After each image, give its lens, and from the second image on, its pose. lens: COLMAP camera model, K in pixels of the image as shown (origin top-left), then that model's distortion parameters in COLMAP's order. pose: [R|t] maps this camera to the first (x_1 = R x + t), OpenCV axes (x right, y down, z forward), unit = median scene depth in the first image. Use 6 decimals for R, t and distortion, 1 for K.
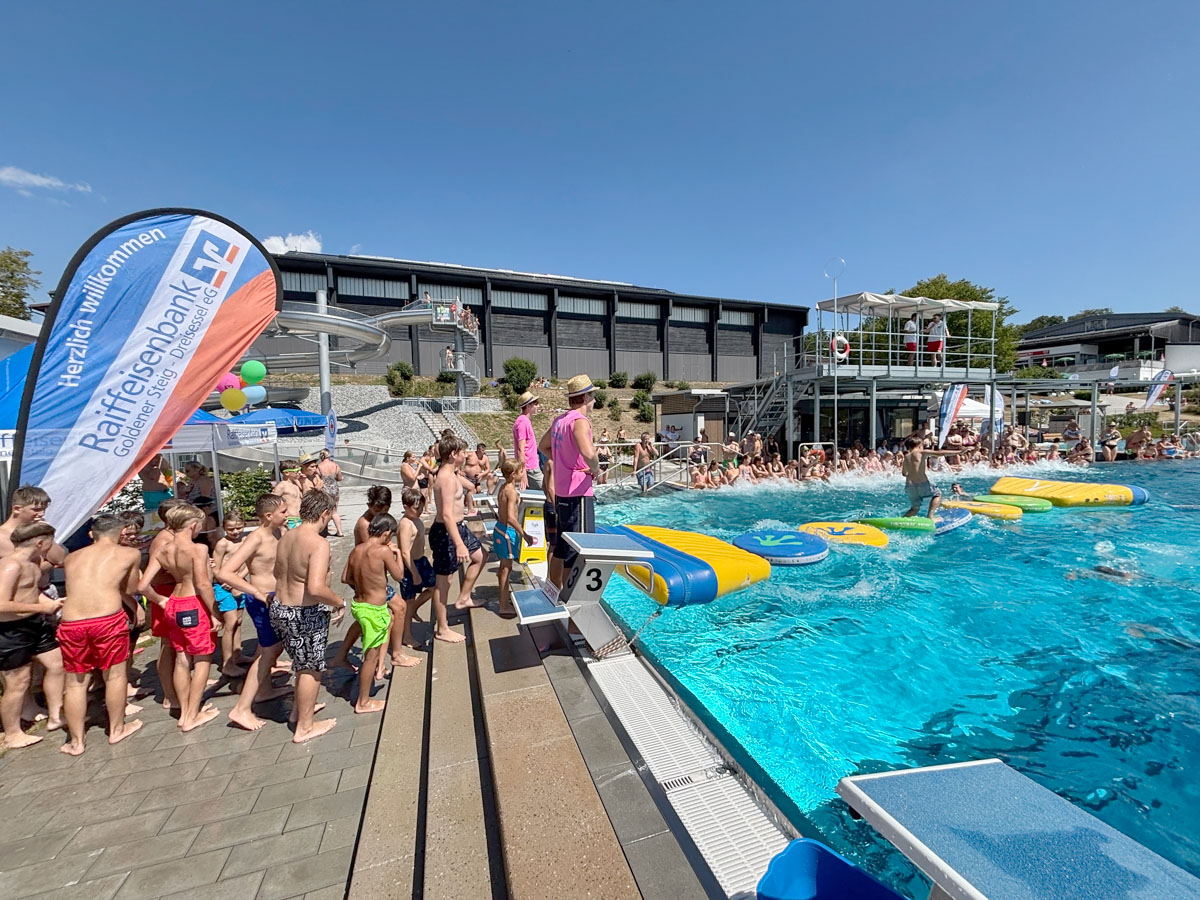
lens RADIAL K [[480.1, 0, 605.8], [0, 480.1, 454.5], [0, 0, 1]] dist [0.000548, 0.000157]
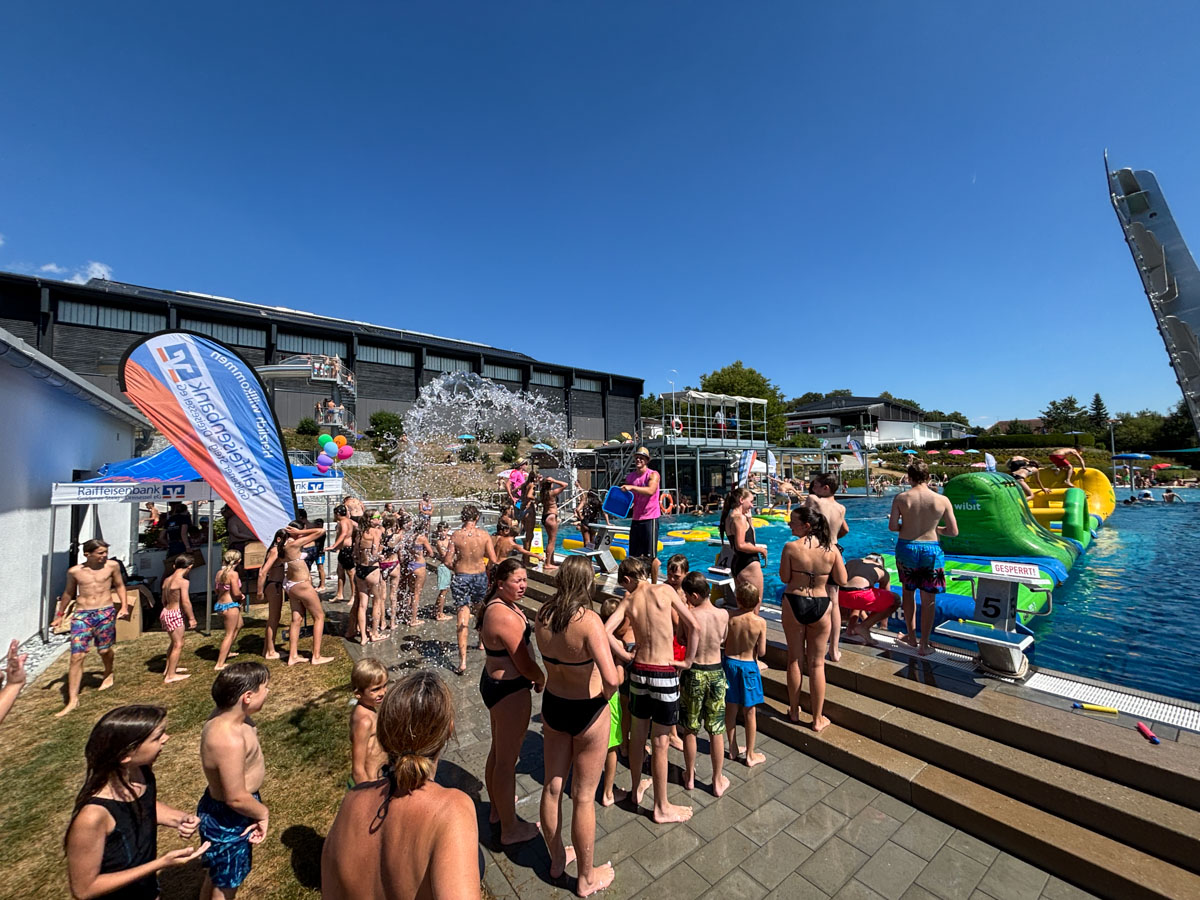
lens RADIAL K [[480.1, 0, 596.7], [0, 480.1, 445.8], [0, 0, 1]] dist [0.000548, 0.000157]
pose [[0.953458, 0.020032, 0.300859, -0.060459], [0.018007, 0.992227, -0.123131, 0.005751], [-0.300987, 0.122817, 0.945686, -0.100732]]
